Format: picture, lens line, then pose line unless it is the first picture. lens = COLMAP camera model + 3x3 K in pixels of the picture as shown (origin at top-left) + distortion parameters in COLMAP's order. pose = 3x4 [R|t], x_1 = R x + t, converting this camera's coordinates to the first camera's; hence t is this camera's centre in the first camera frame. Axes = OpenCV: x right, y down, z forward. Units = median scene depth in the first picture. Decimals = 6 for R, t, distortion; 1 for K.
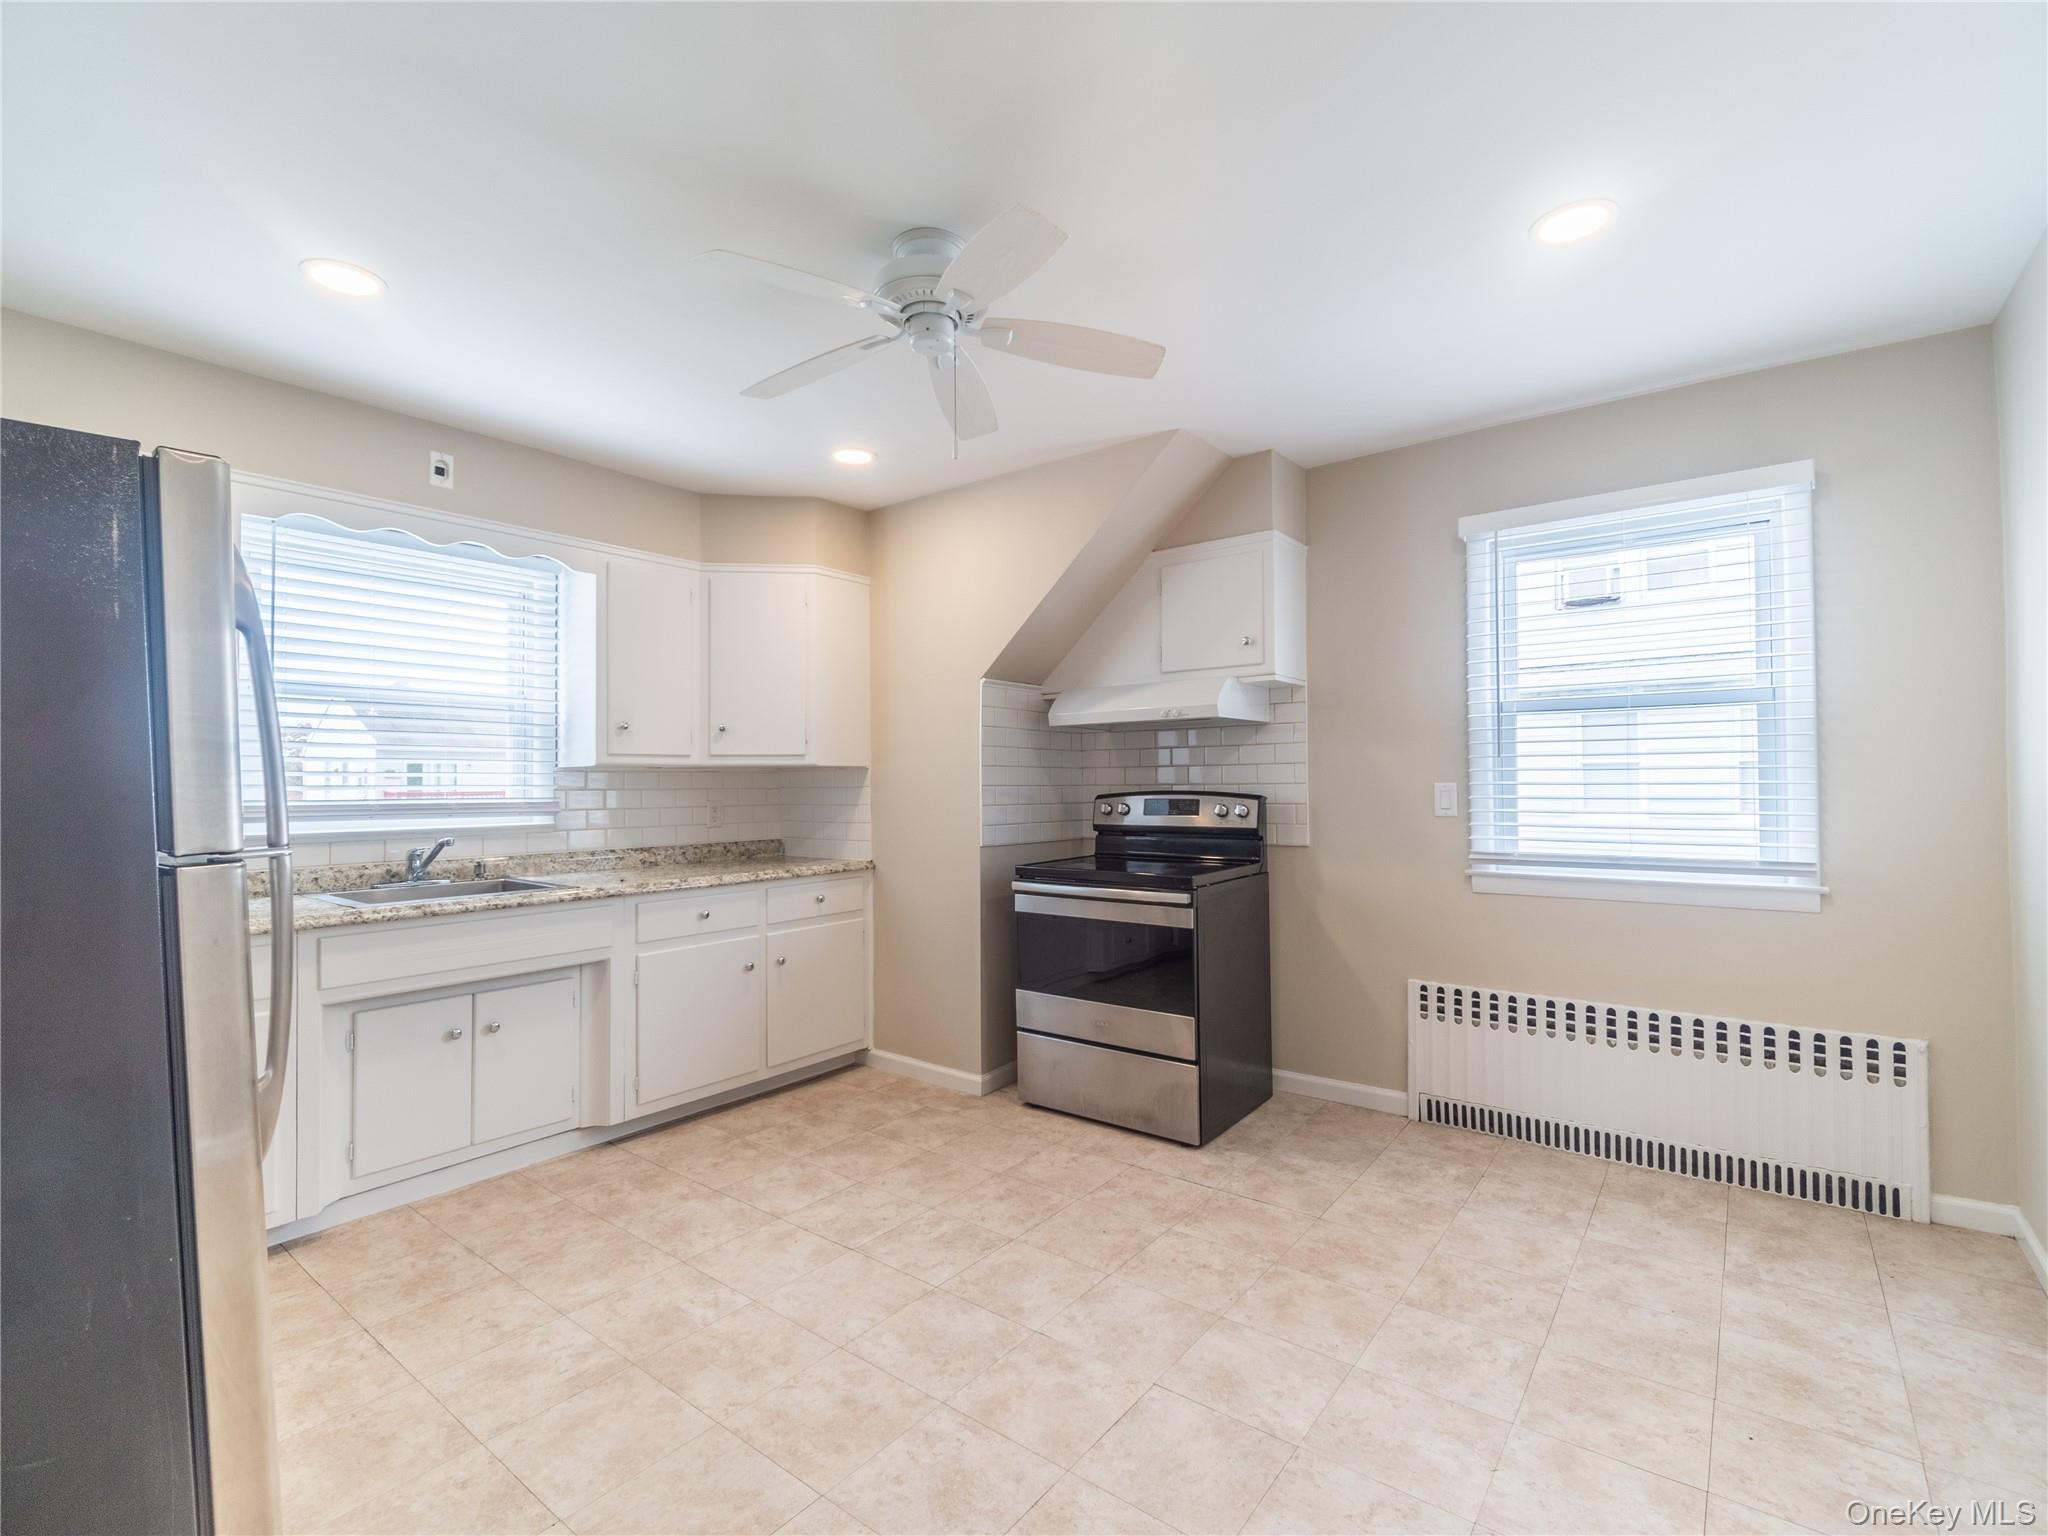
lens RADIAL K [[889.2, 0, 1071.3], [0, 889.2, 771.9], [0, 0, 1]] dist [-0.004730, -0.000915]
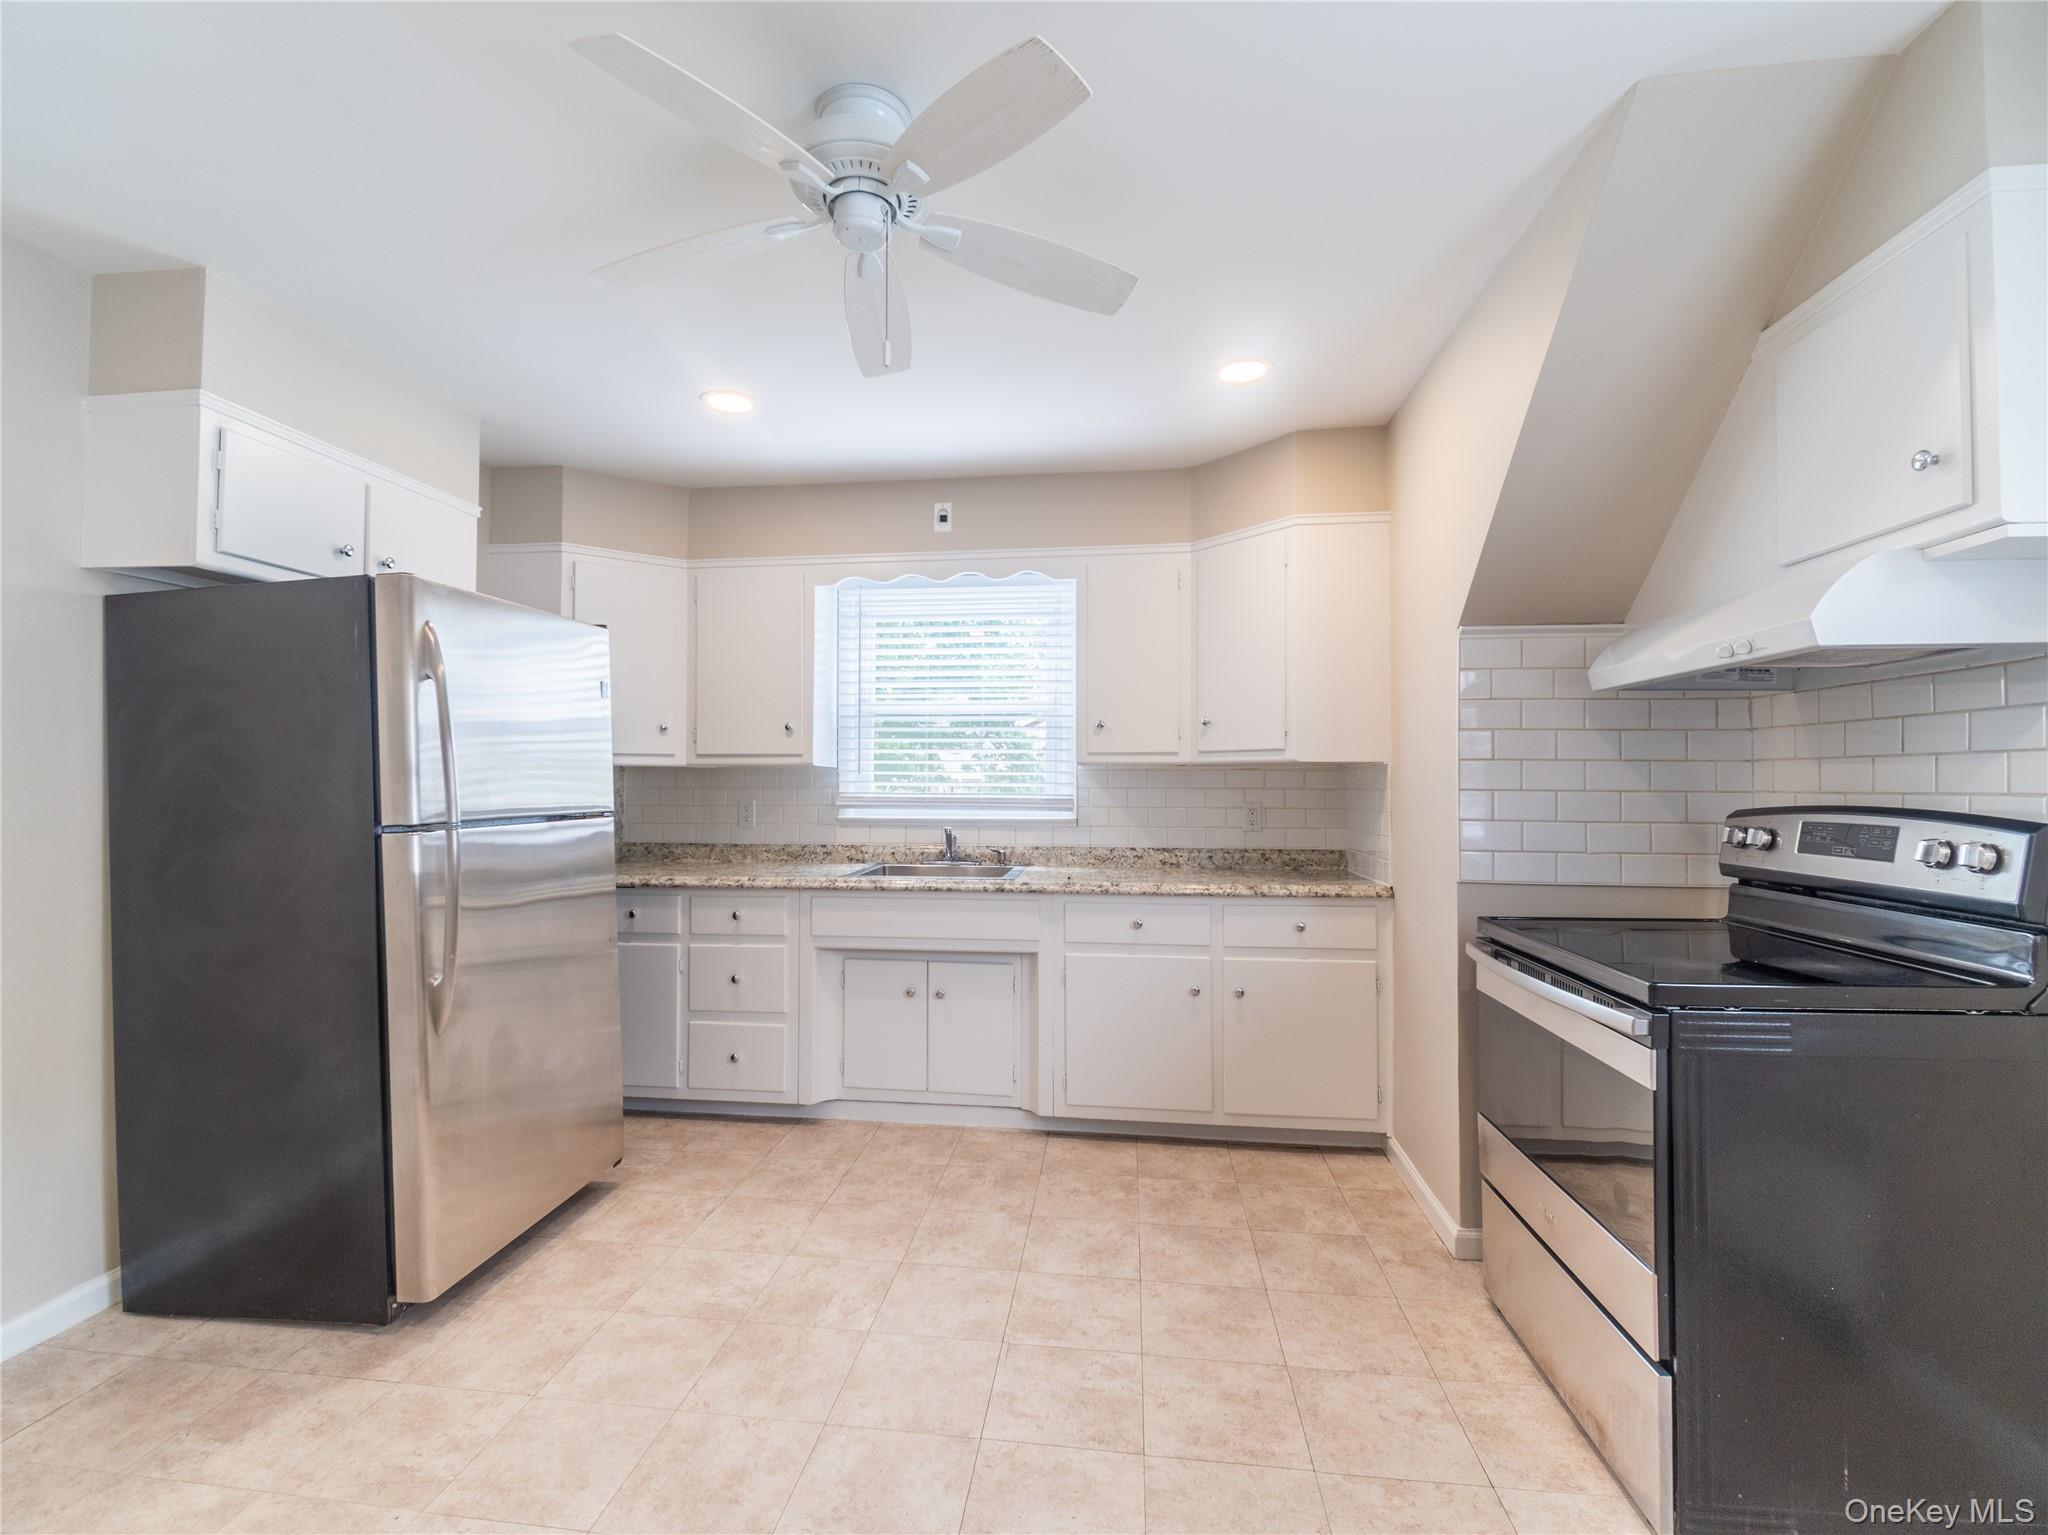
lens RADIAL K [[933.9, 0, 1024.0], [0, 933.9, 767.5], [0, 0, 1]] dist [0.002380, -0.000162]
pose [[0.502081, -0.004545, -0.864809, 0.396939], [0.004813, 0.999985, -0.002461, -0.001303], [0.864807, -0.002927, 0.502096, 0.432371]]
